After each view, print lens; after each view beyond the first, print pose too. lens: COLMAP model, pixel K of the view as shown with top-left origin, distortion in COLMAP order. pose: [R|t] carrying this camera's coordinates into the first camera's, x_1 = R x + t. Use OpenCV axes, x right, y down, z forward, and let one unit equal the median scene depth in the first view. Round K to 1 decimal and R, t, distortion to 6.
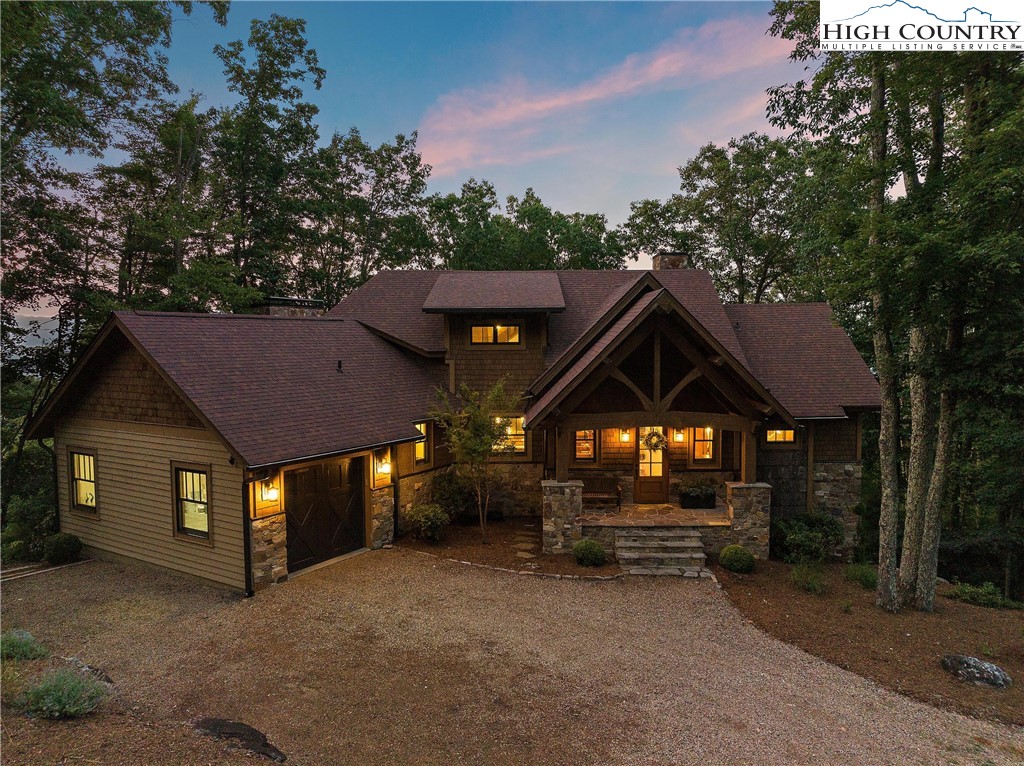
lens RADIAL K [[722.5, 0, 512.0], [0, 722.5, 383.0], [0, 0, 1]] dist [-0.007345, -0.003638]
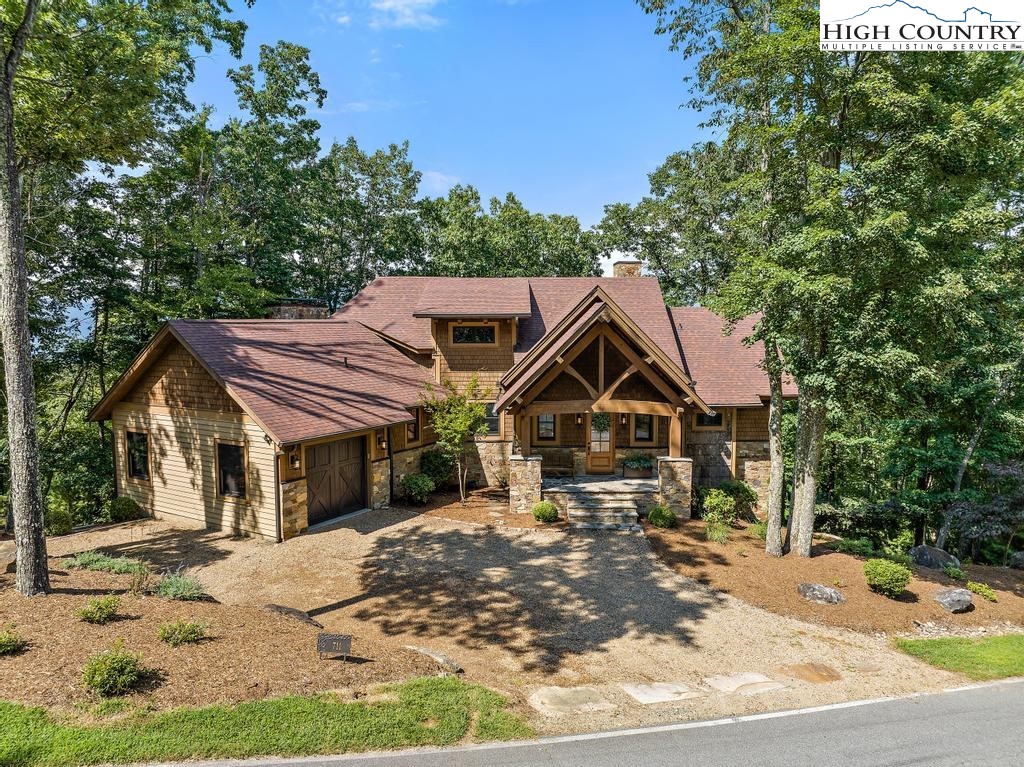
lens RADIAL K [[722.5, 0, 512.0], [0, 722.5, 383.5], [0, 0, 1]] dist [-0.007345, -0.003638]
pose [[0.999937, 0.003098, 0.010760, 0.017298], [-0.003383, 0.999640, 0.026604, -0.011377], [-0.010673, -0.026638, 0.999588, -0.128242]]
